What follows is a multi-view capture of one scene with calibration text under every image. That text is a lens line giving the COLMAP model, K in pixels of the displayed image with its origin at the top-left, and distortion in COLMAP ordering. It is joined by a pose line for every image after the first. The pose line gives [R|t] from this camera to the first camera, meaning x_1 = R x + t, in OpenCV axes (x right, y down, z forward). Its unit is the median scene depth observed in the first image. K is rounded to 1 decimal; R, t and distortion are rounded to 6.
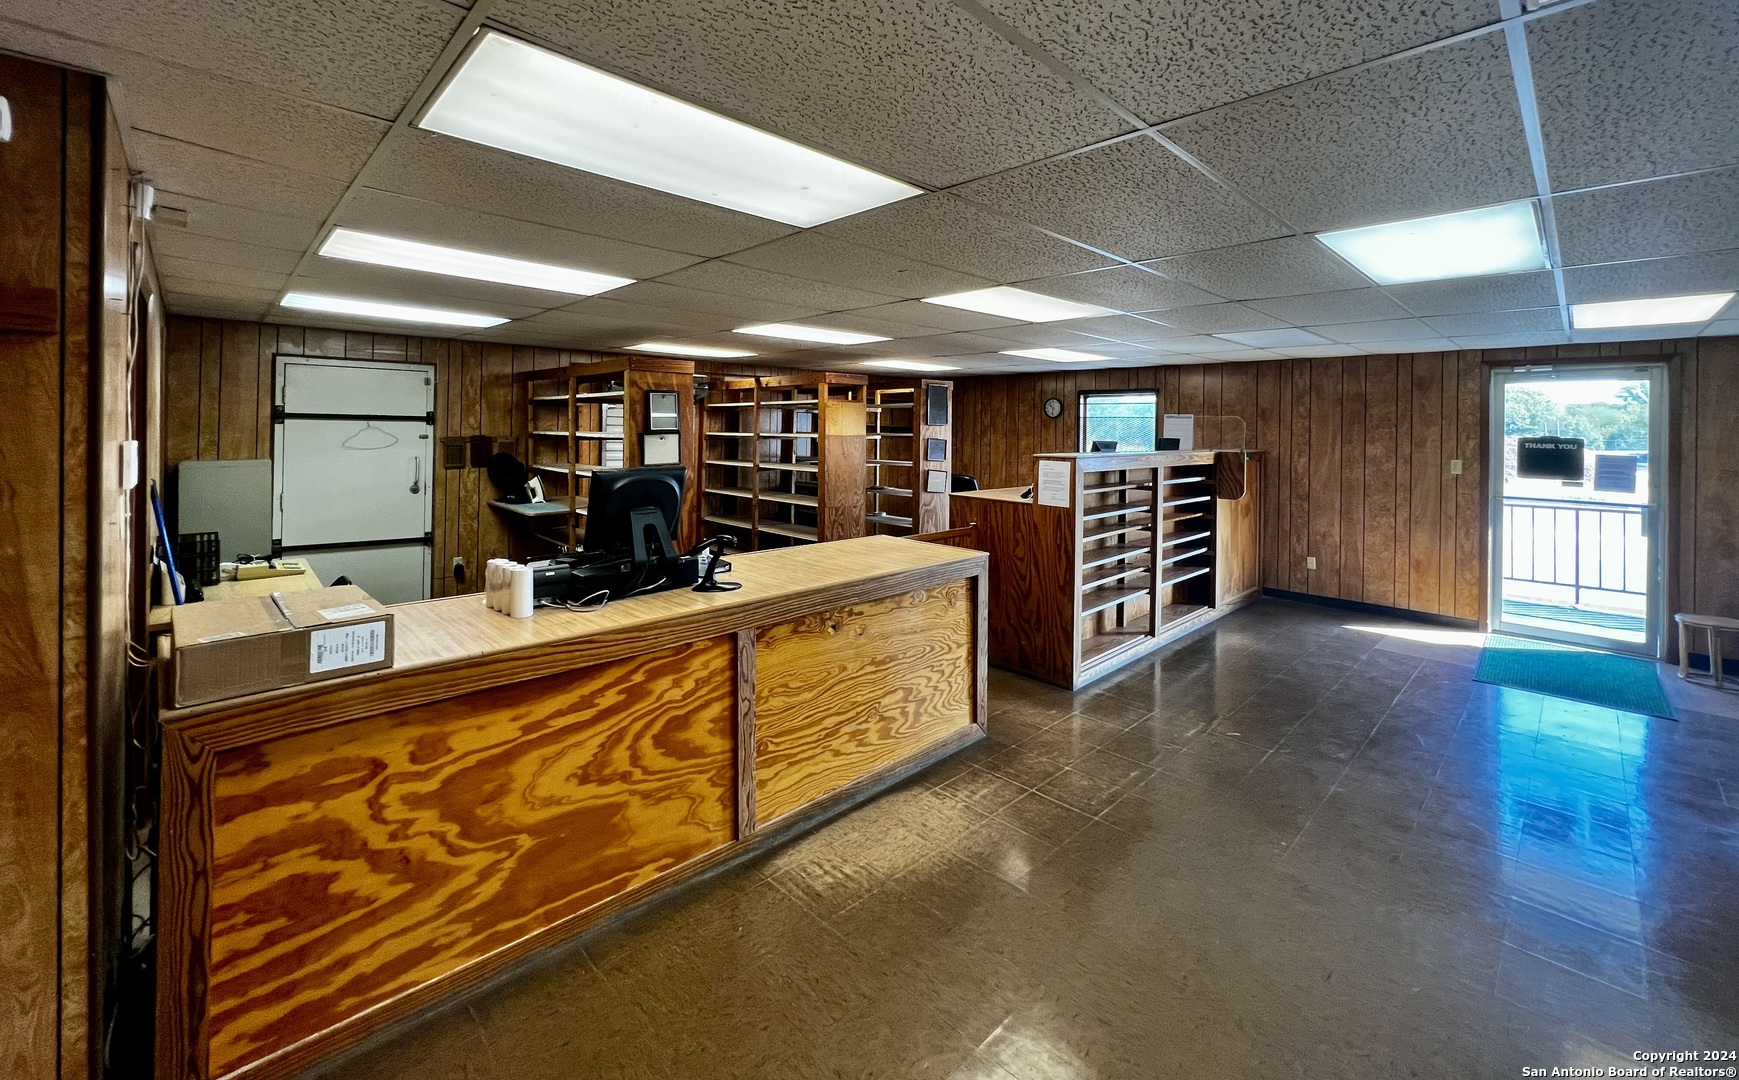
lens RADIAL K [[681.5, 0, 825.7], [0, 681.5, 428.6], [0, 0, 1]] dist [0.000356, 0.000242]
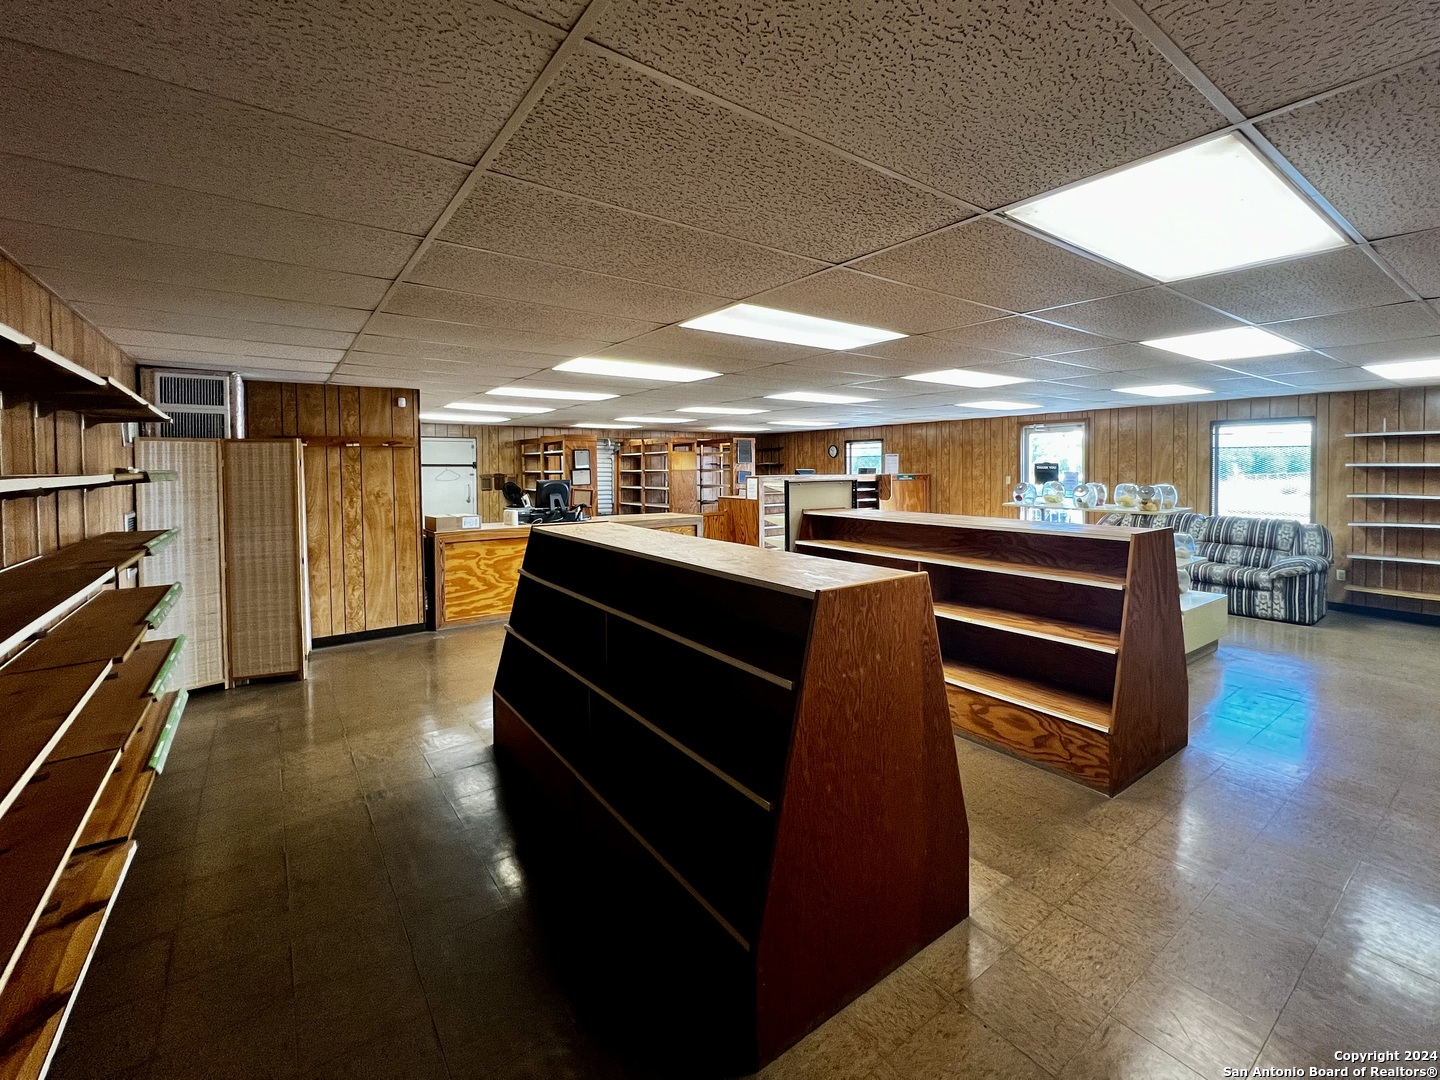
lens RADIAL K [[593.3, 0, 720.7], [0, 593.3, 486.1], [0, 0, 1]] dist [0.000773, 0.000182]
pose [[0.994168, -0.017239, -0.106459, 0.328402], [0.020244, 0.999425, 0.027213, 0.013769], [0.105928, -0.029209, 0.993945, -0.668999]]
